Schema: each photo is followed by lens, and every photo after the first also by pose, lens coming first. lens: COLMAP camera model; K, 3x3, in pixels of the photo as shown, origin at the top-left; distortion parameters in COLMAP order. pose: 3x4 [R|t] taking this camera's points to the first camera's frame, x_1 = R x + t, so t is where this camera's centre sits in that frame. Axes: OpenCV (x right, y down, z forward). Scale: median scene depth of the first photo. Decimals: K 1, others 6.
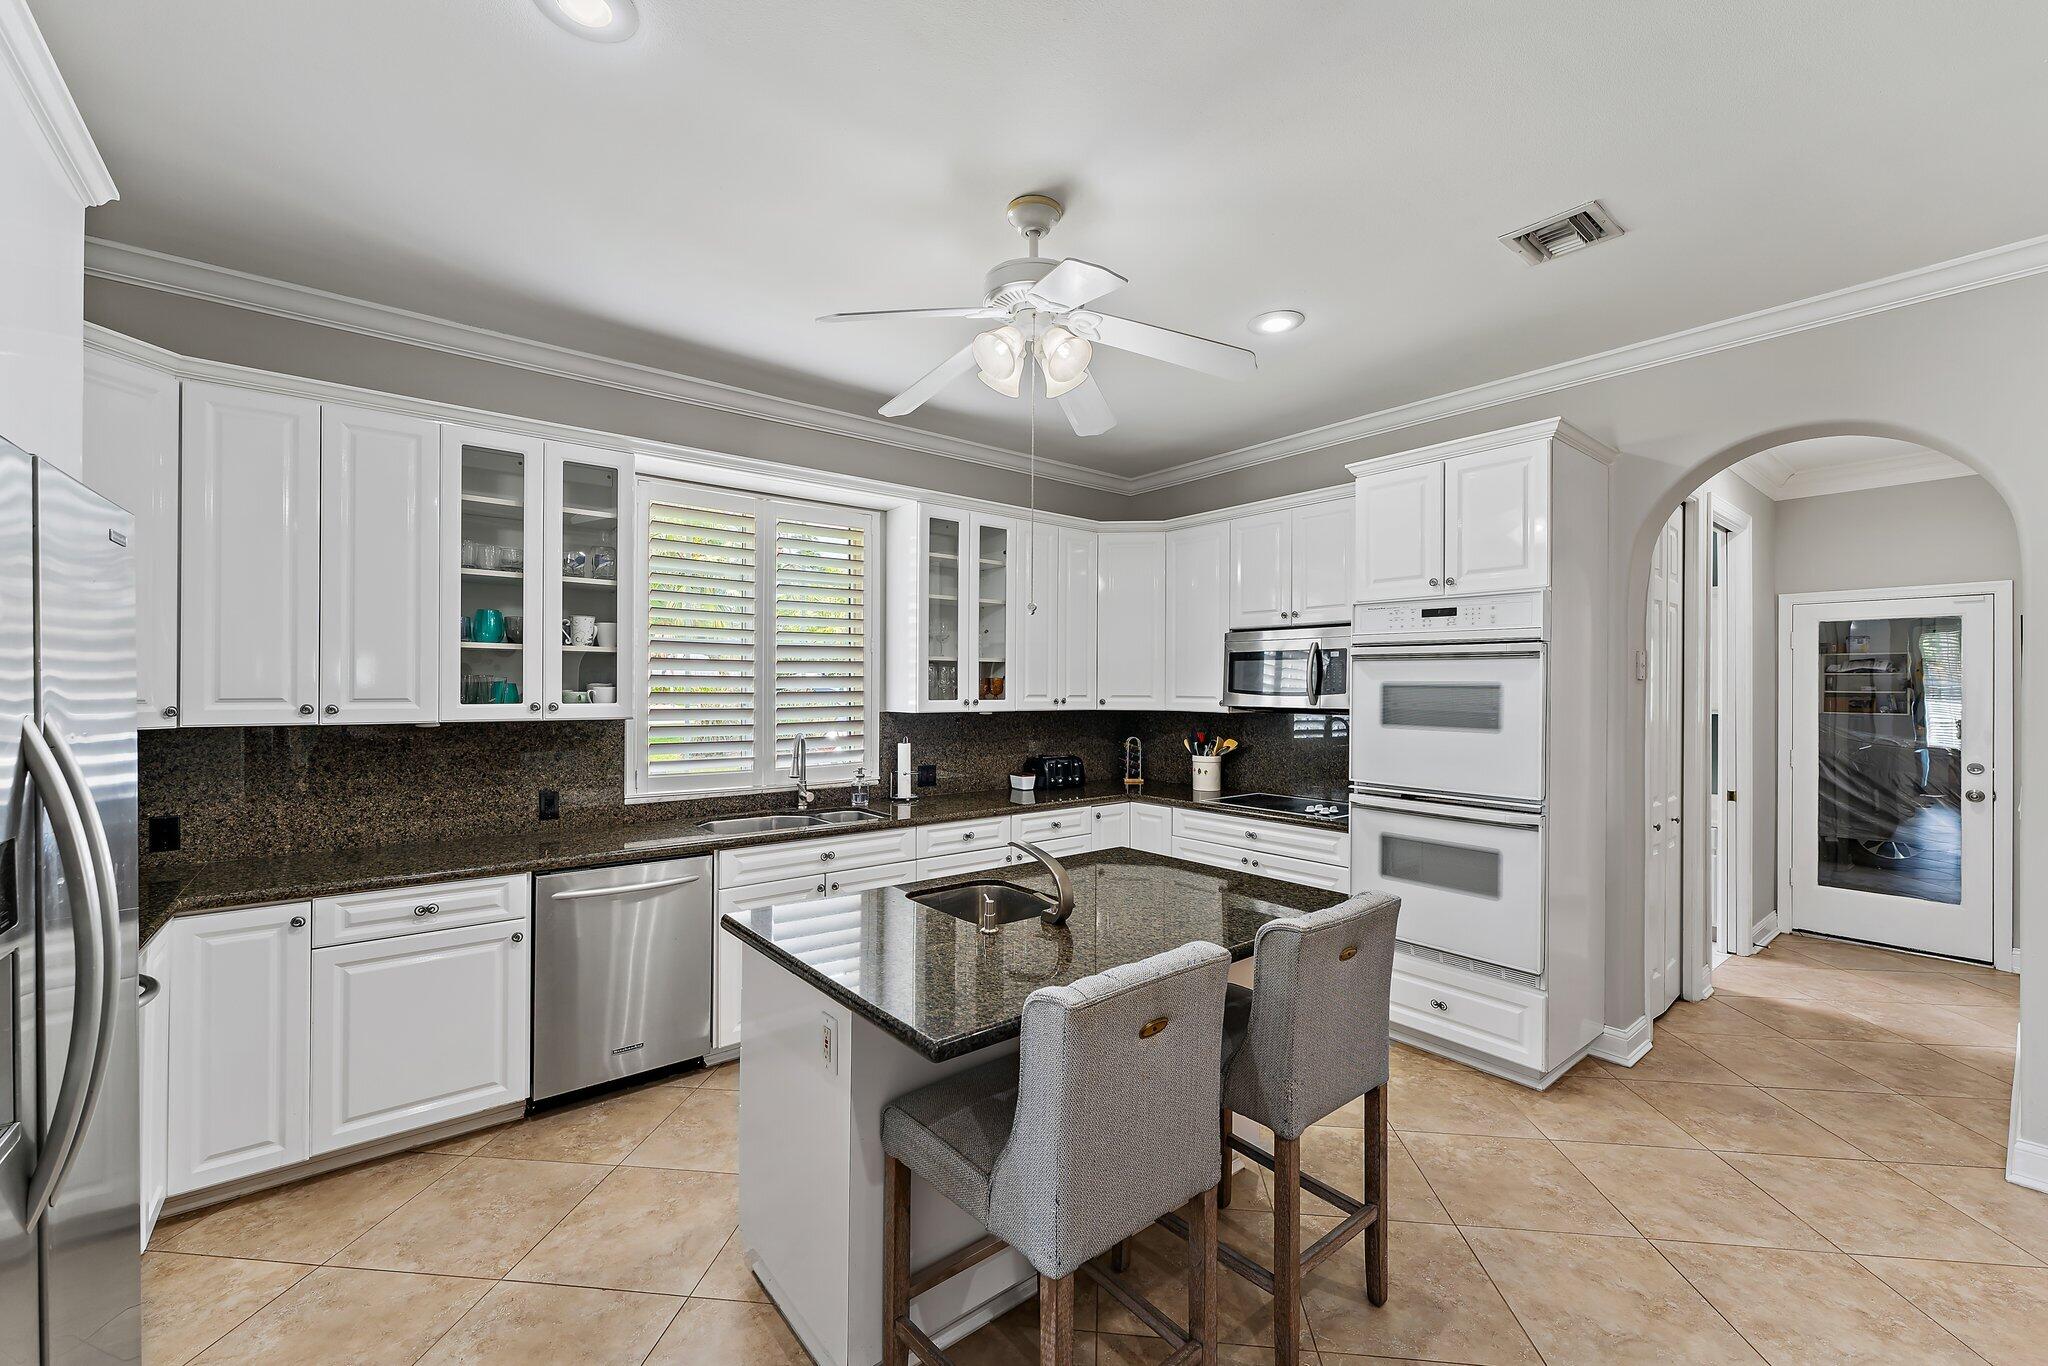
lens RADIAL K [[839.5, 0, 1038.2], [0, 839.5, 682.3], [0, 0, 1]] dist [-0.003137, -0.002550]
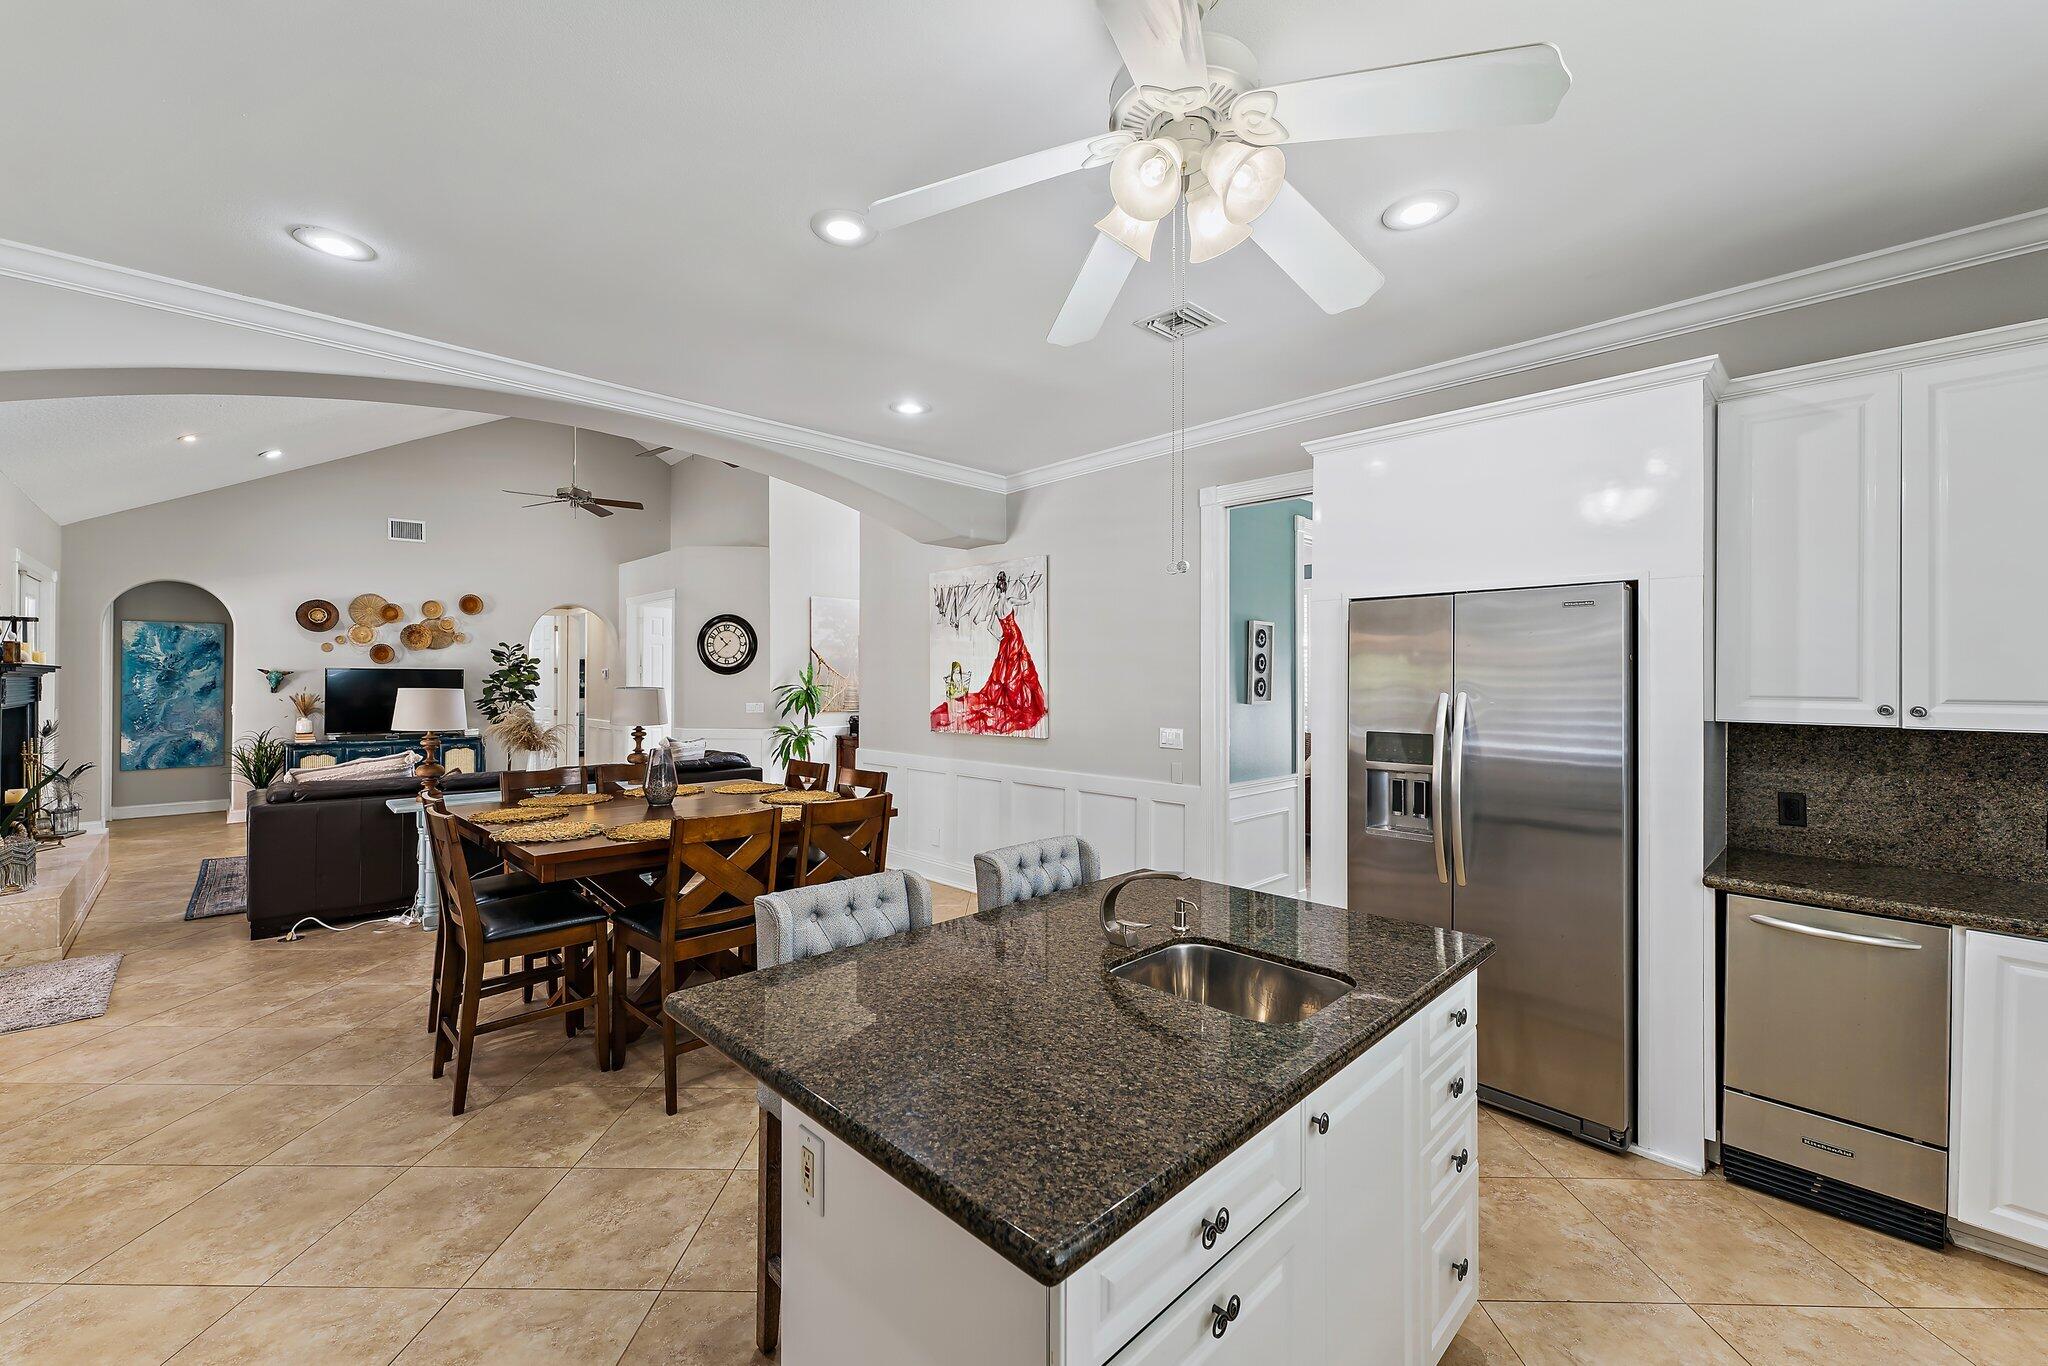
lens RADIAL K [[823.2, 0, 1018.7], [0, 823.2, 676.2], [0, 0, 1]] dist [0.000975, -0.000214]
pose [[-0.996542, -0.009932, -0.082492, 0.104707], [-0.009288, 0.999923, -0.008187, 0.007420], [0.082567, -0.007393, -0.996558, 1.085730]]
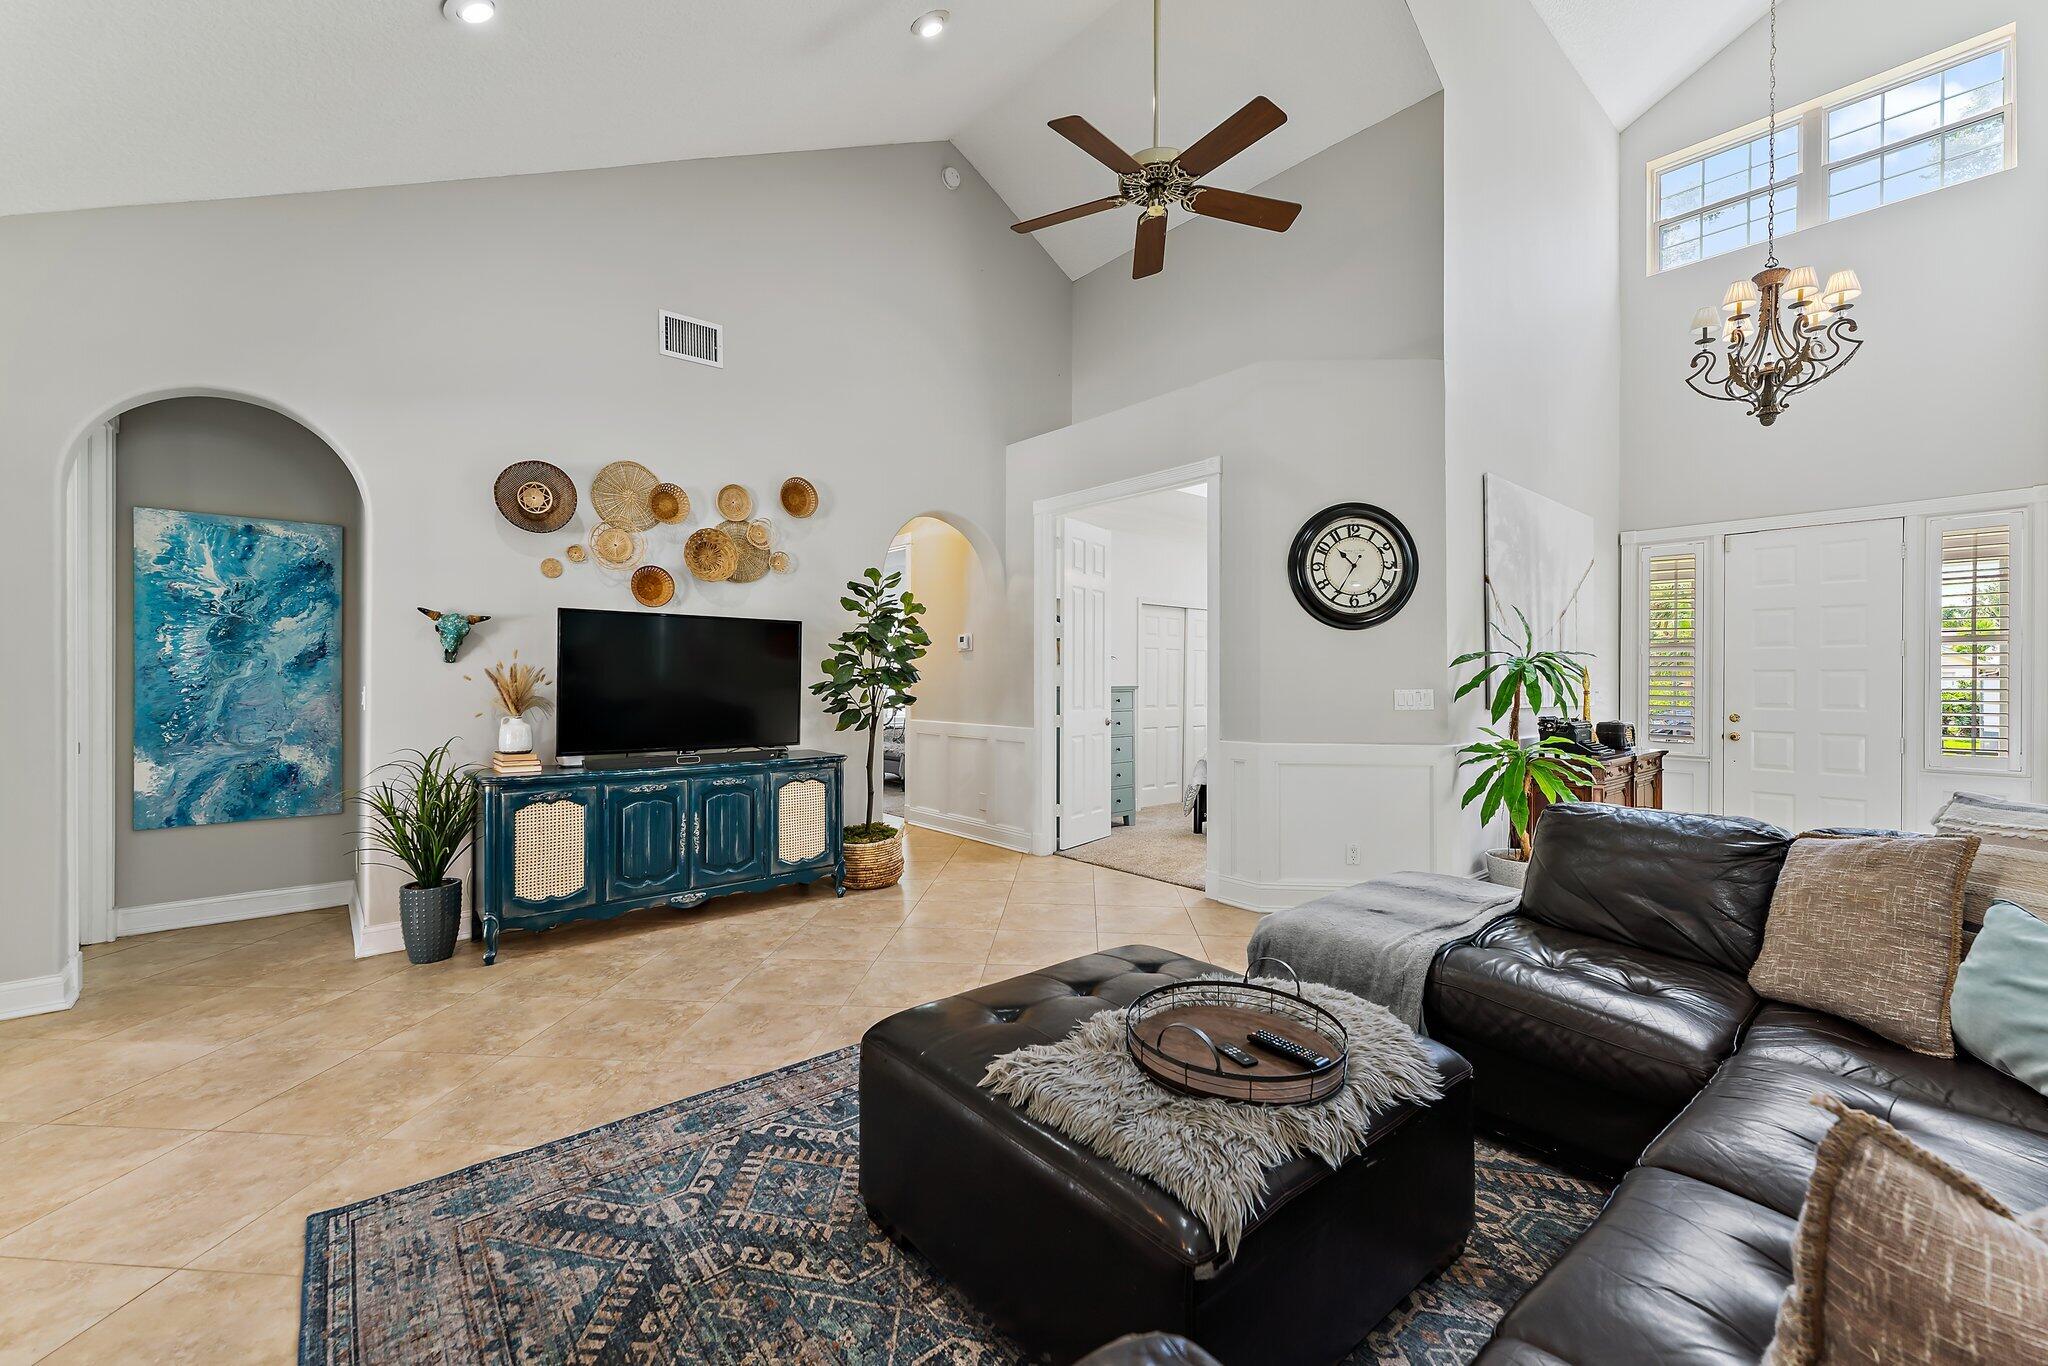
lens RADIAL K [[823.2, 0, 1031.4], [0, 823.2, 682.4], [0, 0, 1]] dist [0.000975, -0.000214]
pose [[-0.999484, -0.010614, -0.030312, 1.318247], [-0.010666, 0.999942, 0.001533, 0.071436], [0.030294, 0.001855, -0.999539, -0.356044]]
